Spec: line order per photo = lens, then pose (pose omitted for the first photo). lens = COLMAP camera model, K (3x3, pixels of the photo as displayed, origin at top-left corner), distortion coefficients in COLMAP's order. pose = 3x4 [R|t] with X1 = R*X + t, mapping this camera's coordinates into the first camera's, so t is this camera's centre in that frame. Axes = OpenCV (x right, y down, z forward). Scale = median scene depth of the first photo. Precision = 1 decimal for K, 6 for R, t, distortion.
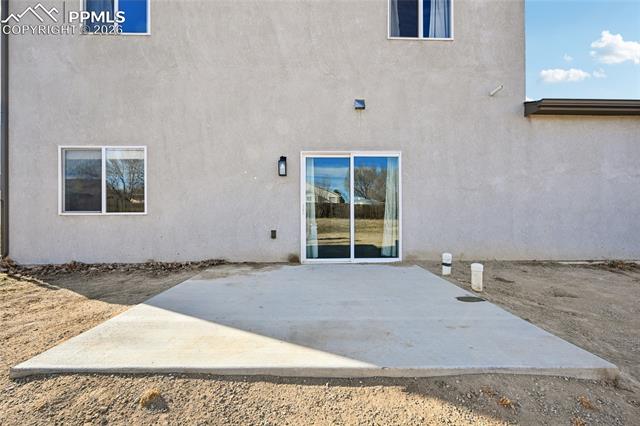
lens RADIAL K [[251.2, 0, 319.8], [0, 251.2, 217.2], [0, 0, 1]] dist [-0.001179, -0.000011]
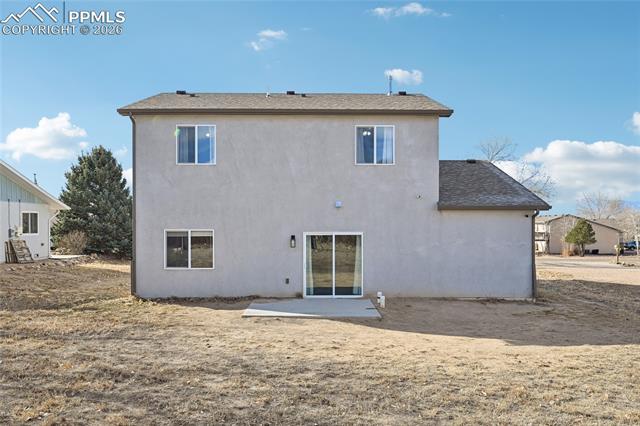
lens RADIAL K [[550.9, 0, 311.3], [0, 550.9, 223.1], [0, 0, 1]] dist [-0.004798, -0.001722]
pose [[0.999752, 0.002691, -0.022117, 0.060553], [-0.002537, 0.999972, 0.007004, -0.349819], [0.022135, -0.006946, 0.999731, -2.728865]]
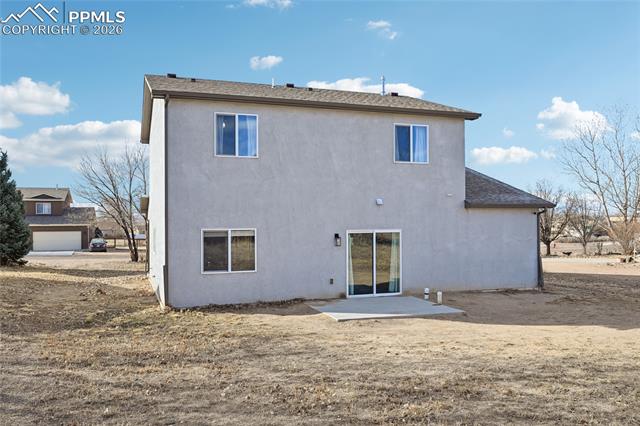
lens RADIAL K [[545.7, 0, 320.0], [0, 545.7, 213.0], [0, 0, 1]] dist [-0.000928, -0.000487]
pose [[0.950259, 0.001728, 0.311457, -1.360516], [0.001034, 0.999962, -0.008702, -0.344347], [-0.311460, 0.008591, 0.950220, -2.358203]]
